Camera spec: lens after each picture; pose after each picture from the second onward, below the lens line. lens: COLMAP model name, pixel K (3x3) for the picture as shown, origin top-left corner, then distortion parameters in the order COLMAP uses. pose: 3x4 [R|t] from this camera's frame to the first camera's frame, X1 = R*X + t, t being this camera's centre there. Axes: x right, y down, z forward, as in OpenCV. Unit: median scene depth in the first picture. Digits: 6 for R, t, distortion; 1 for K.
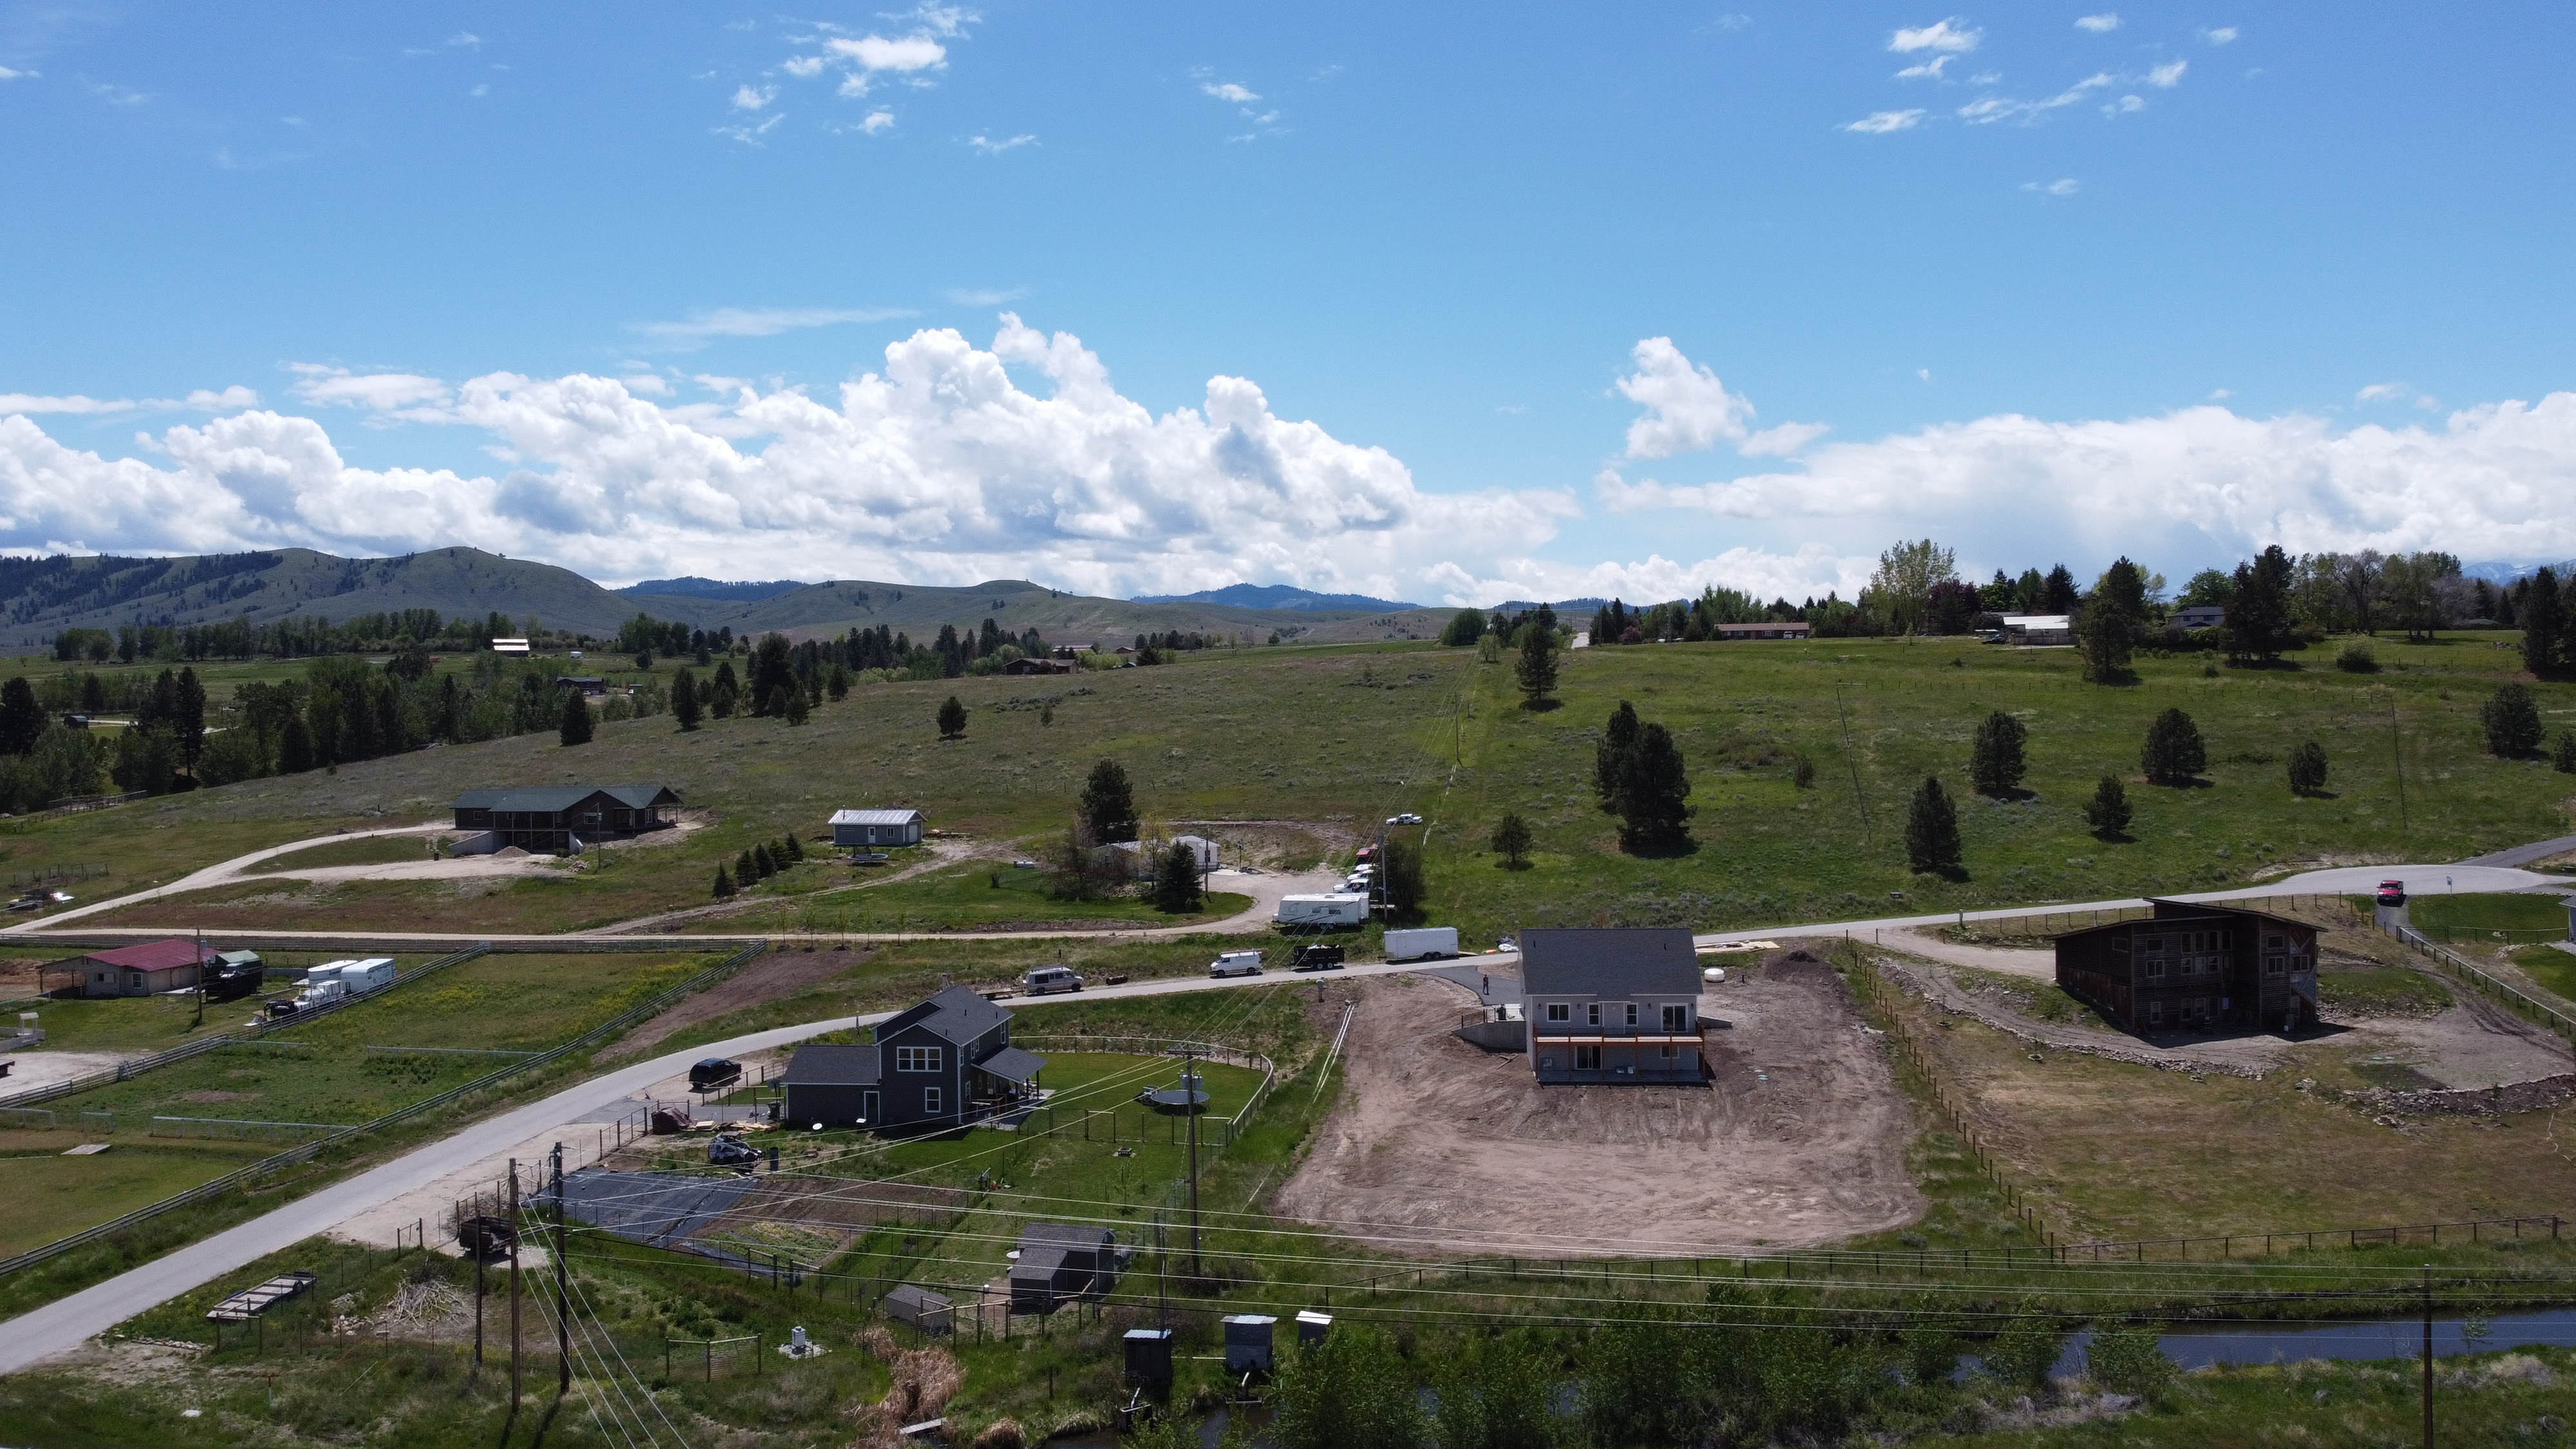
lens RADIAL K [[1949.6, 0, 1293.2], [0, 1949.6, 703.9], [0, 0, 1]] dist [0.006769, -0.014391]
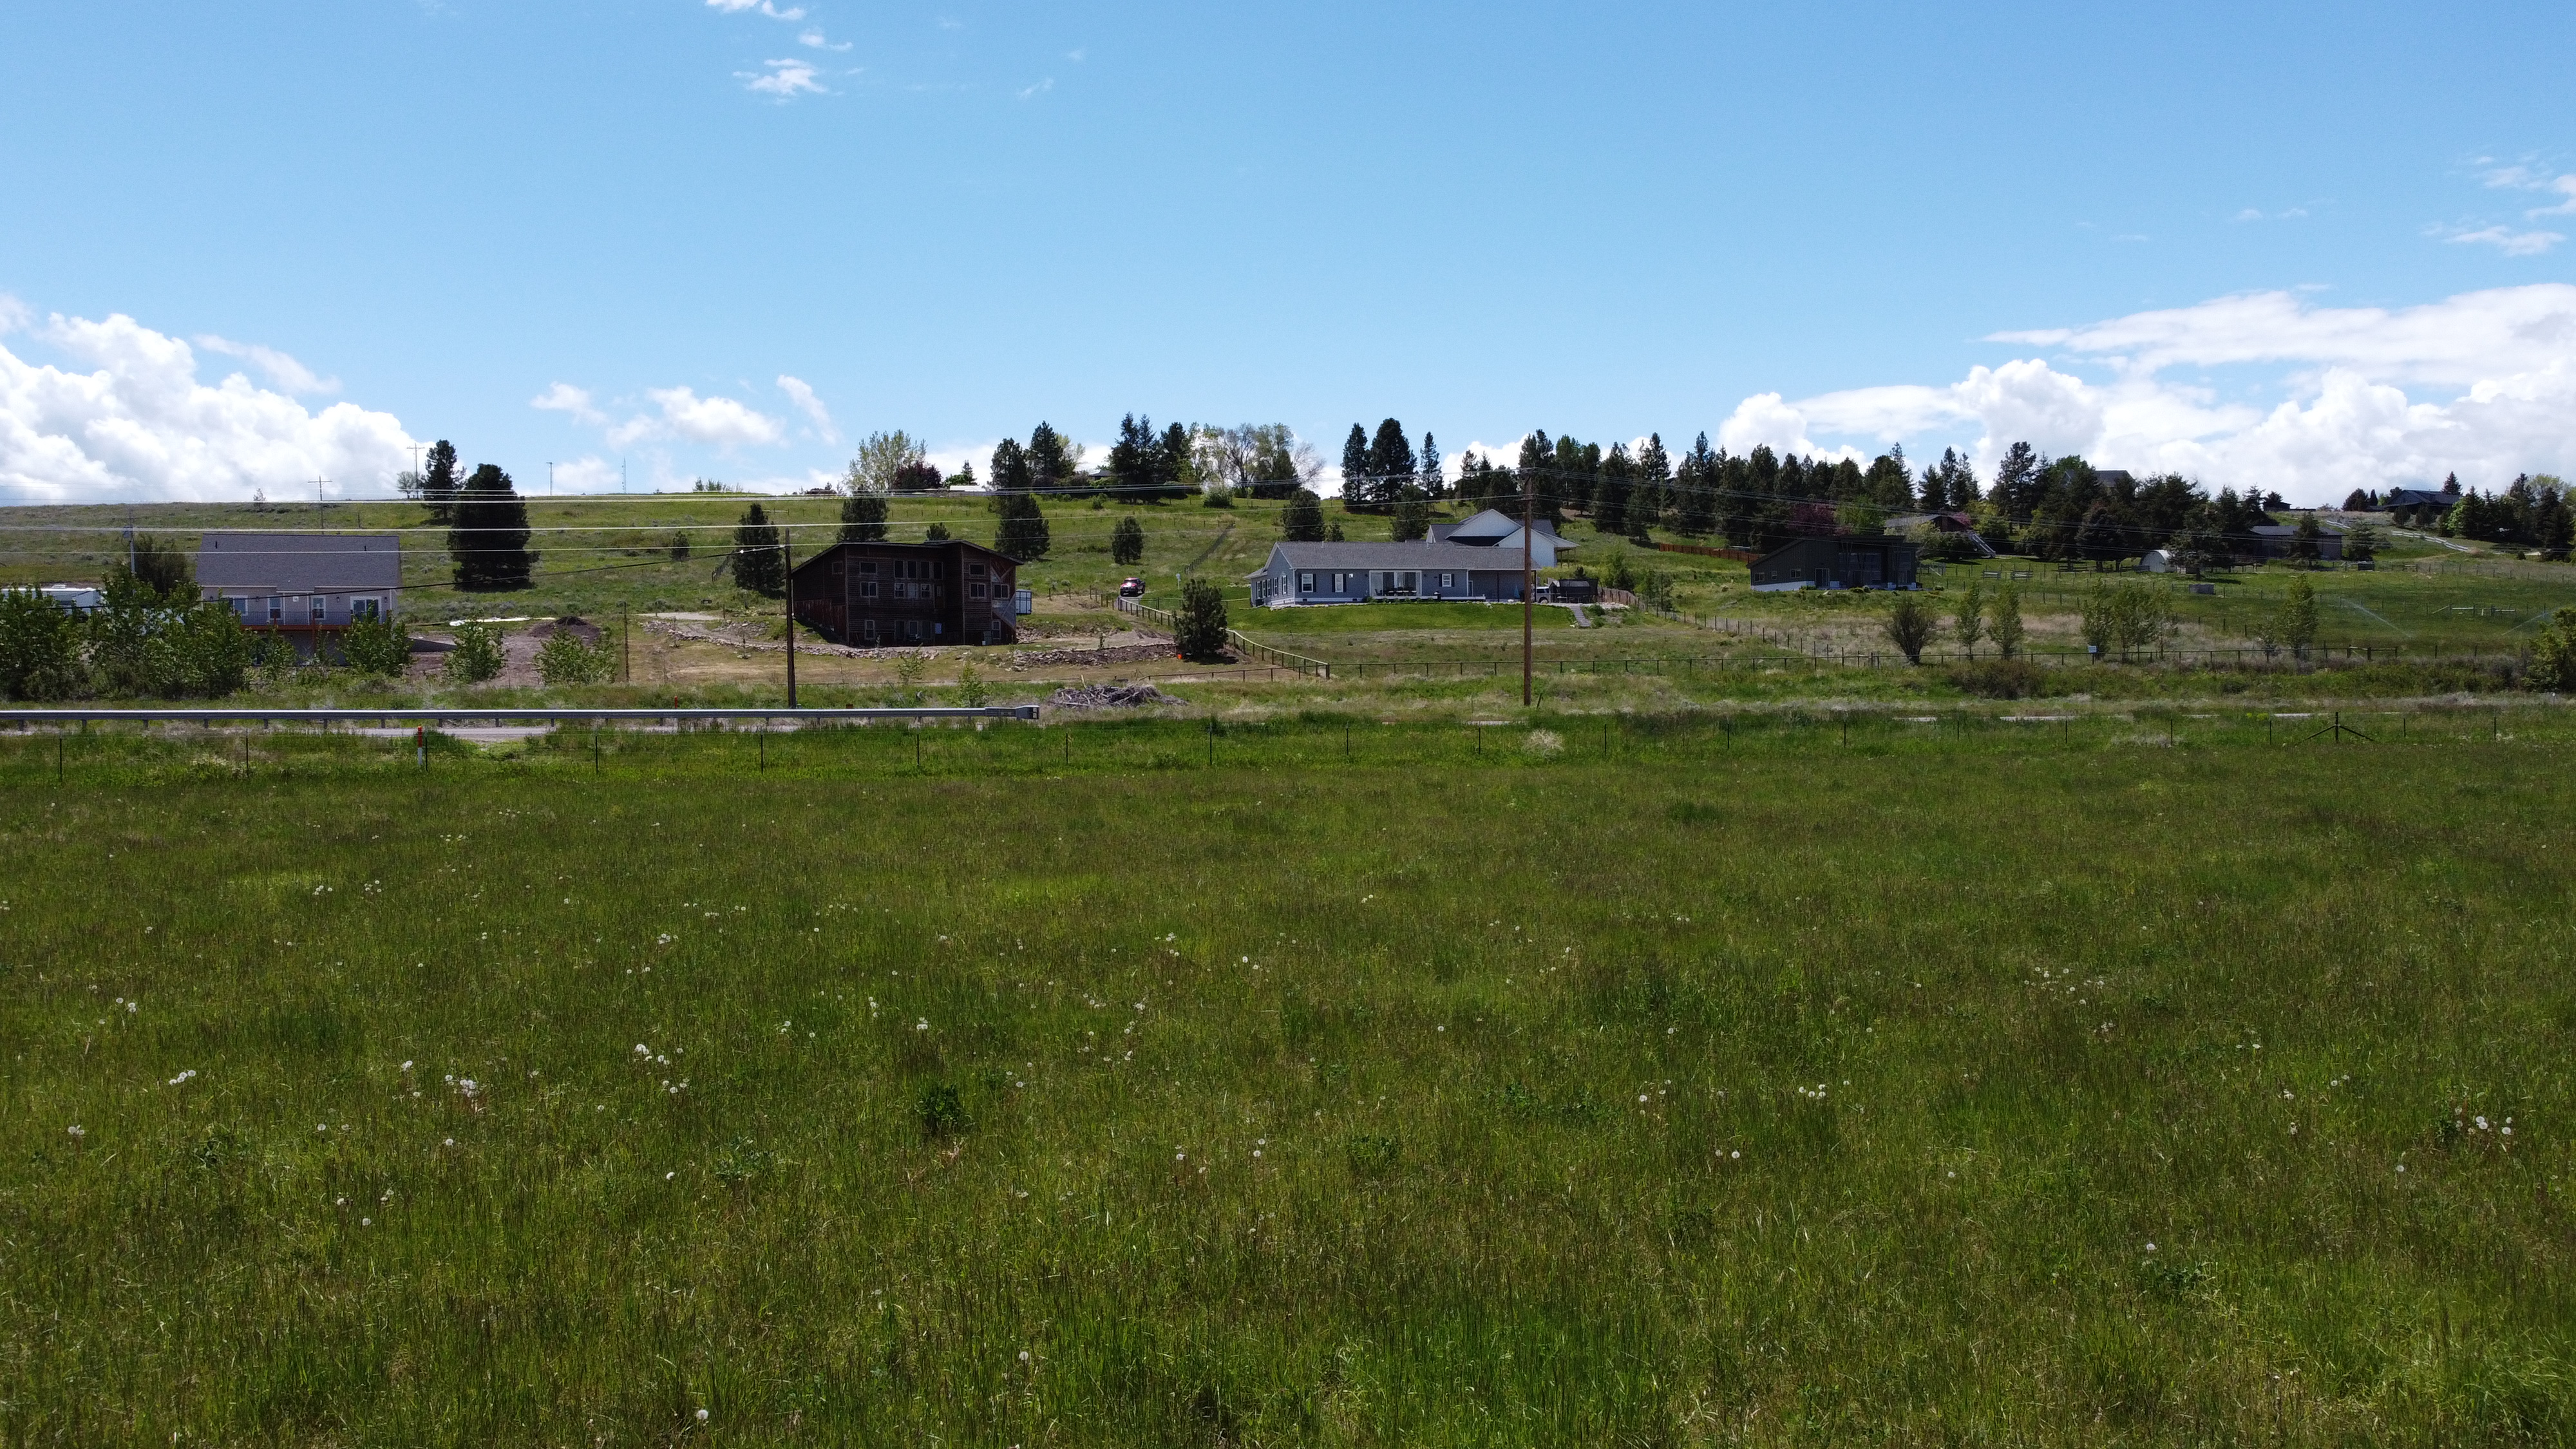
lens RADIAL K [[1949.6, 0, 1291.3], [0, 1949.6, 701.3], [0, 0, 1]] dist [0.006769, -0.014391]
pose [[0.900590, -0.004423, 0.434648, 0.177611], [0.007469, 0.999958, -0.005299, 0.203311], [-0.434606, 0.008019, 0.900585, -0.085575]]
